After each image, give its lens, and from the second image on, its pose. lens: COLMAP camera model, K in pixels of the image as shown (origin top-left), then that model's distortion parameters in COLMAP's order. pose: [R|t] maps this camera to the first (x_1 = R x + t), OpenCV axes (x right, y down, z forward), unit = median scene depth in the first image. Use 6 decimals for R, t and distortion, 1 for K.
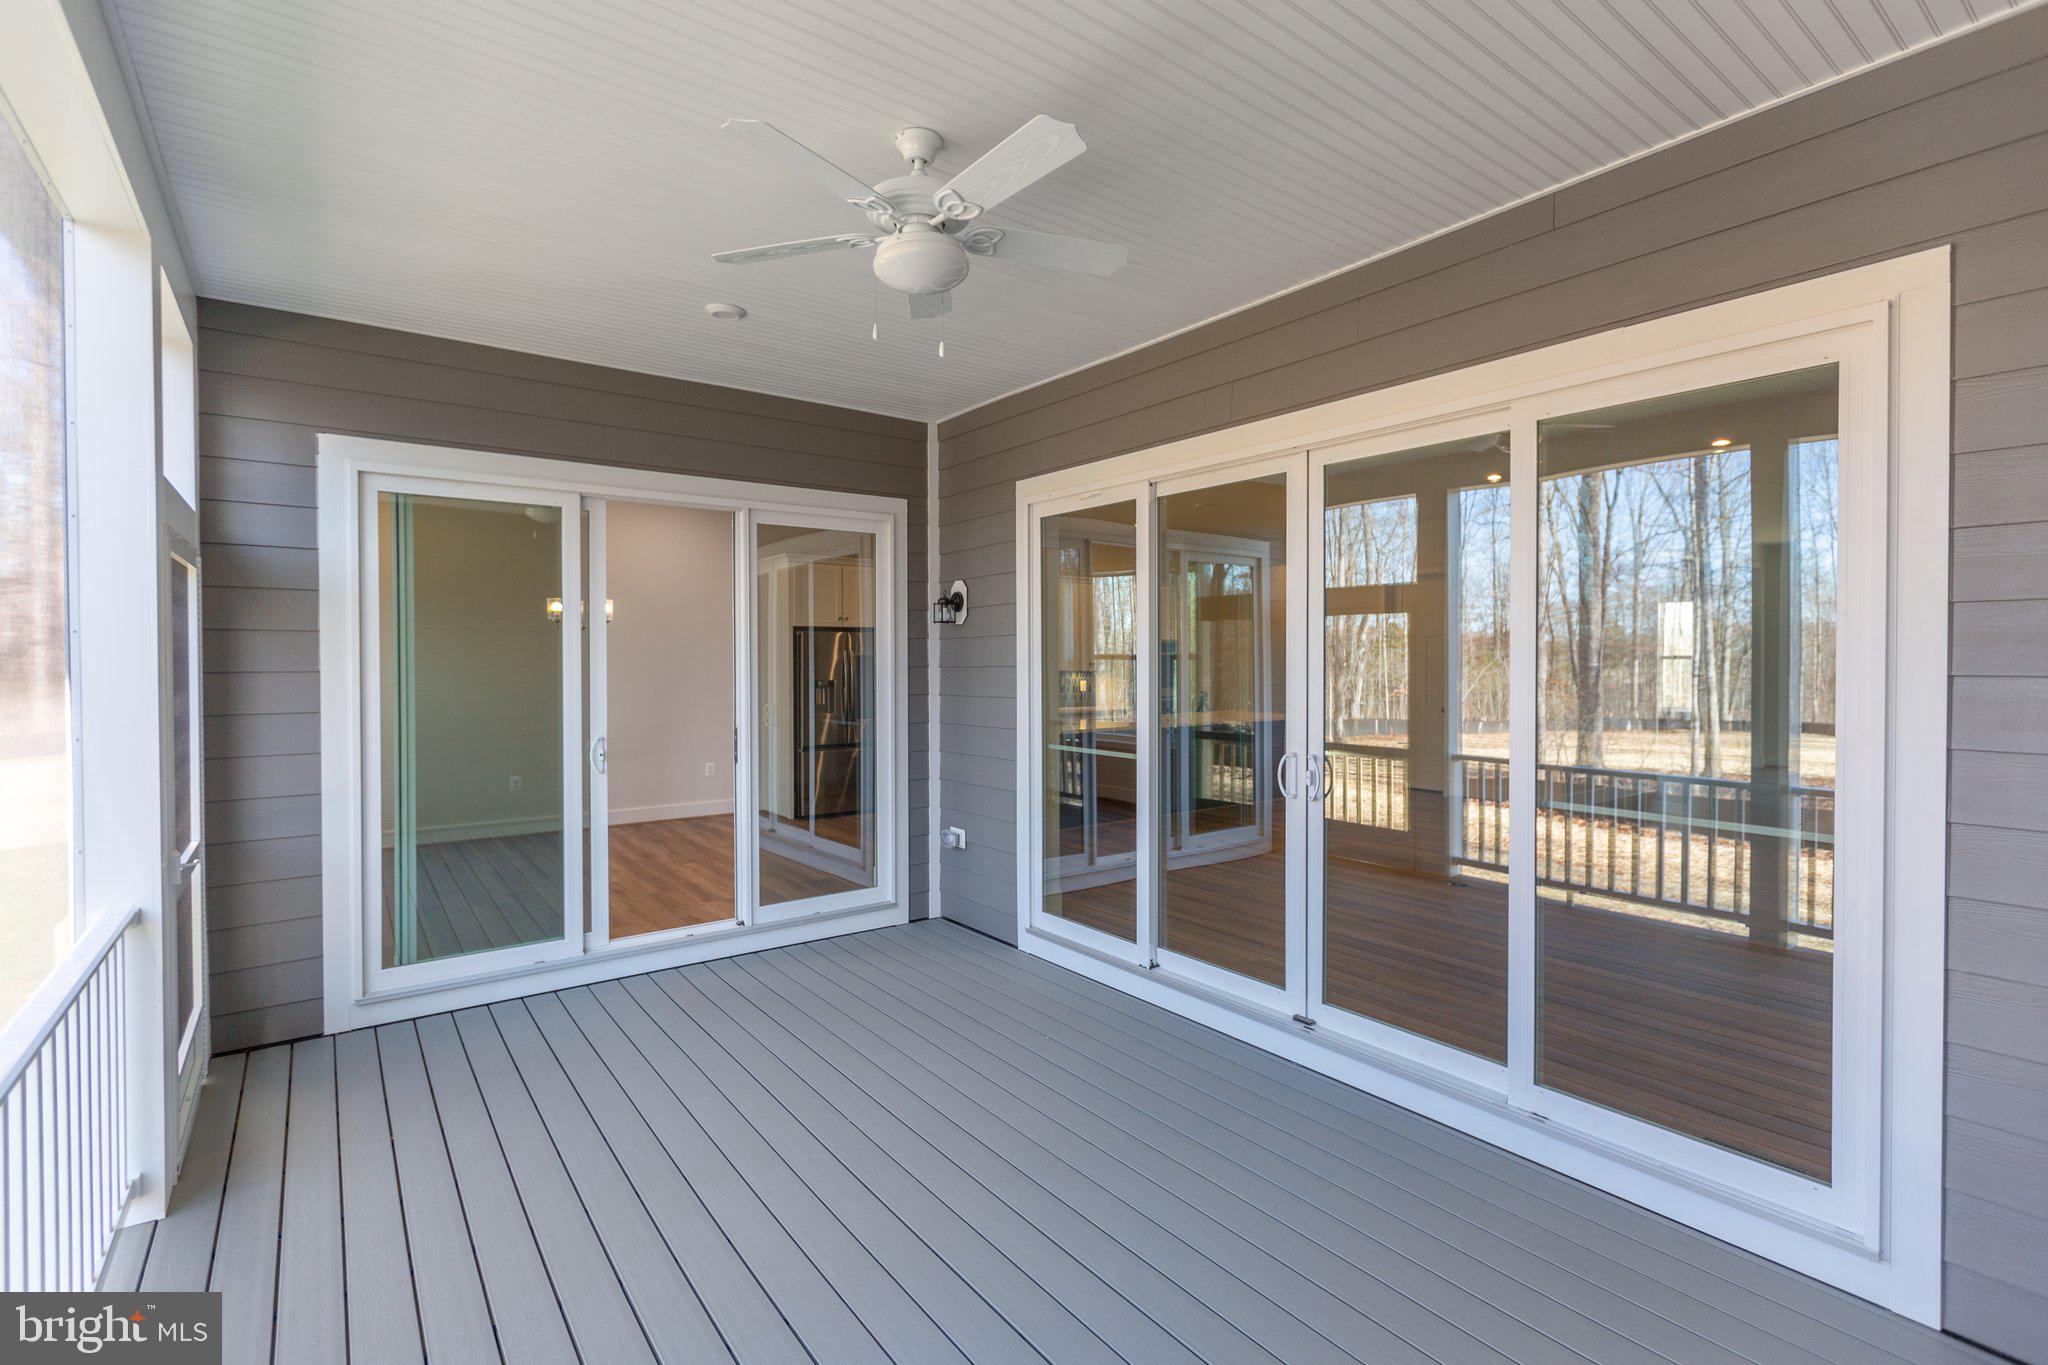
lens RADIAL K [[934.0, 0, 1029.7], [0, 934.0, 667.2], [0, 0, 1]] dist [0.002860, -0.001608]
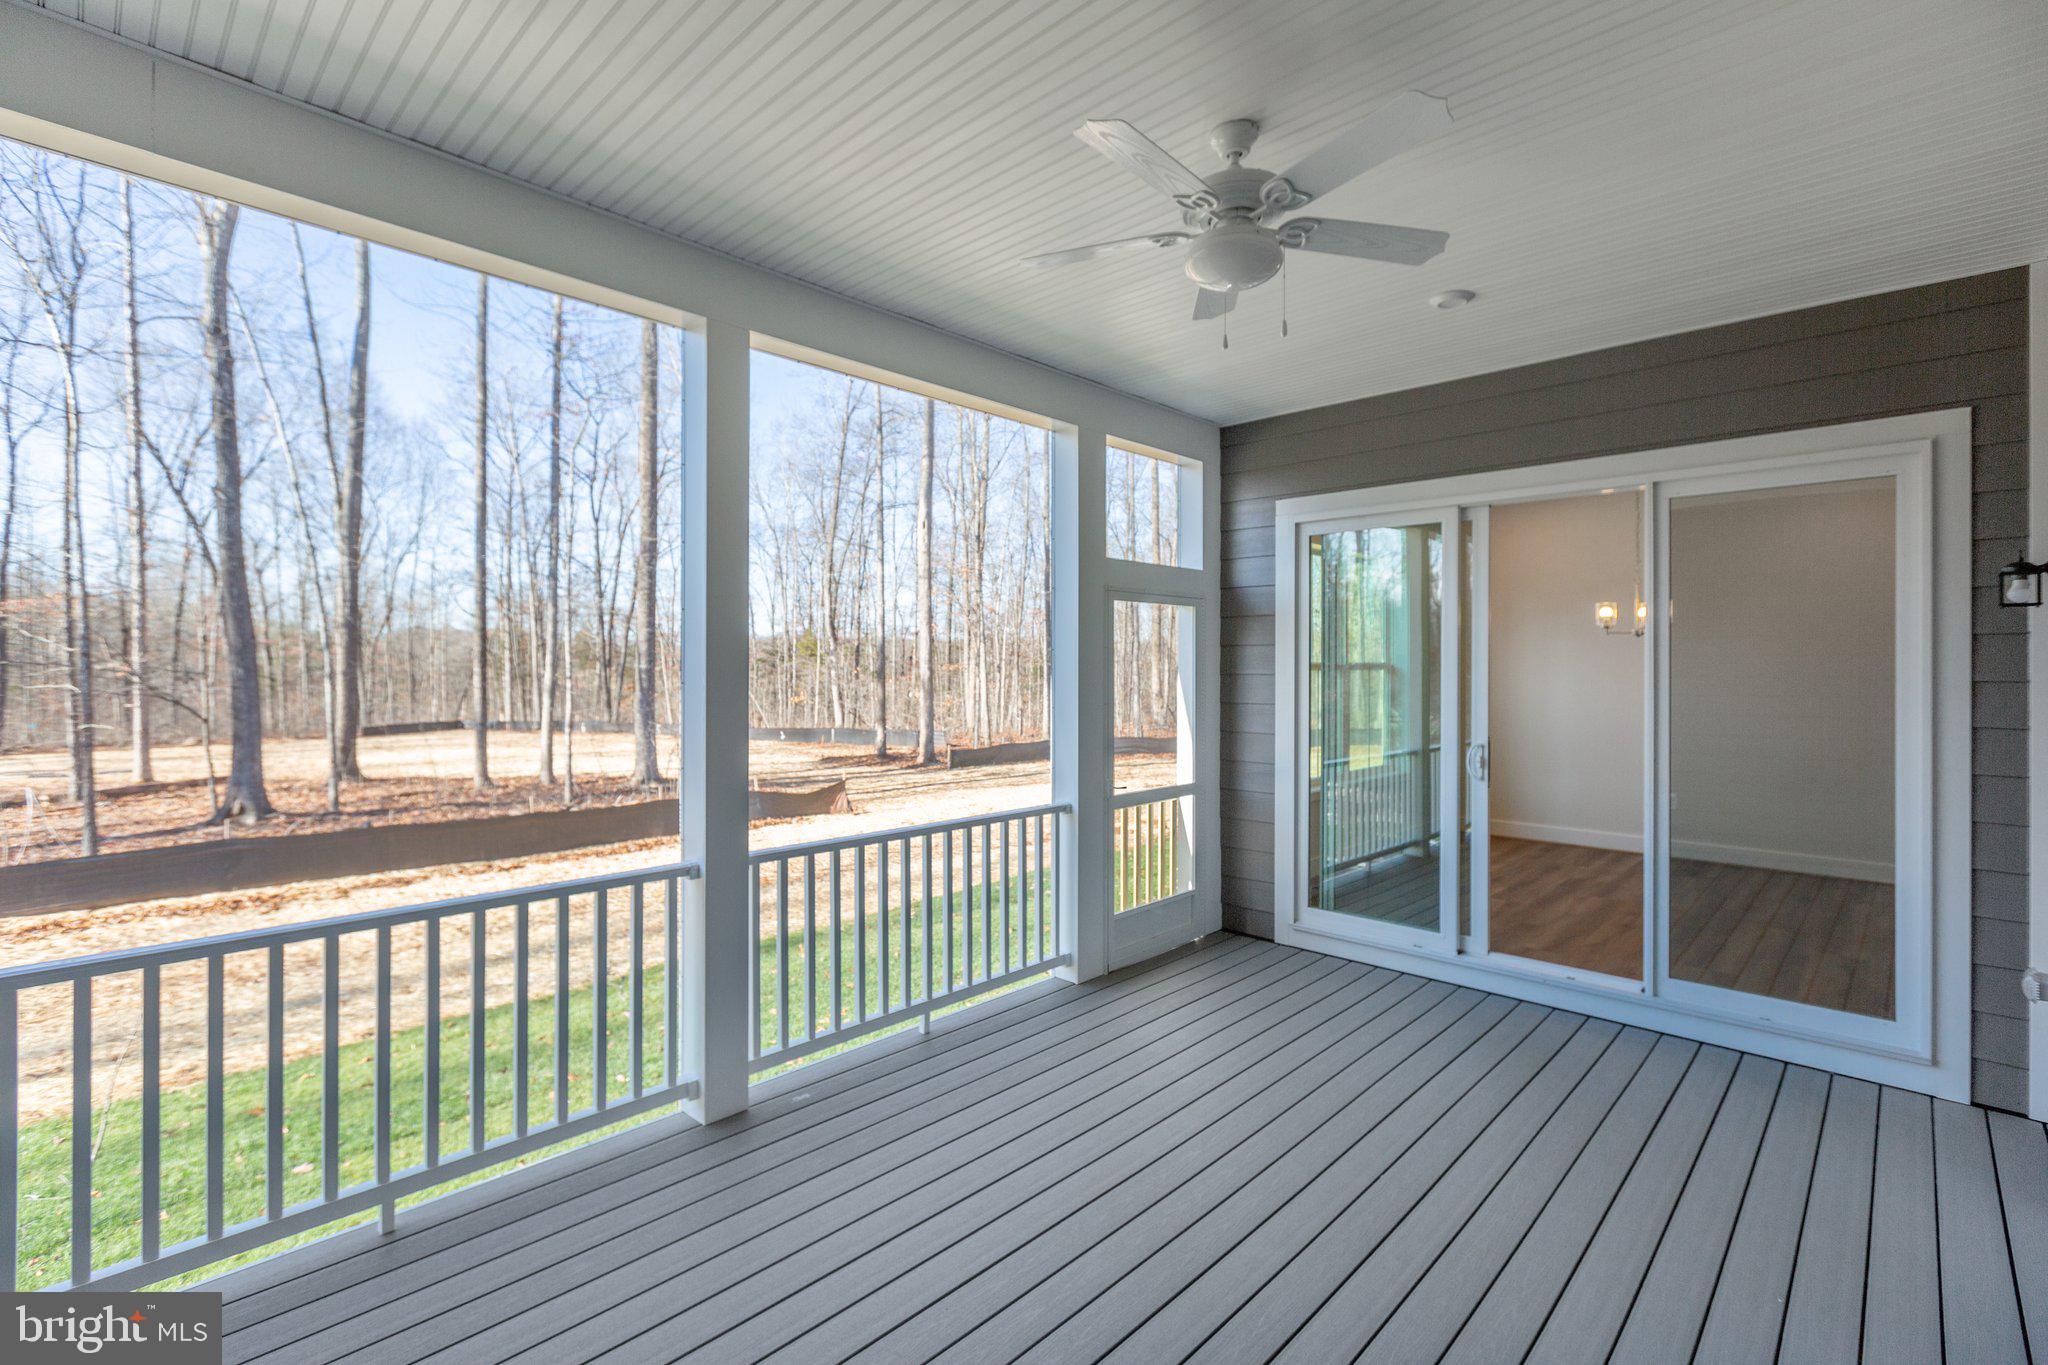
lens RADIAL K [[934.0, 0, 1001.9], [0, 934.0, 649.0], [0, 0, 1]] dist [0.002860, -0.001608]
pose [[0.144336, -0.013957, -0.989430, 0.456498], [-0.012832, 0.999790, -0.015975, -0.004371], [0.989446, 0.015002, 0.144127, 0.347982]]
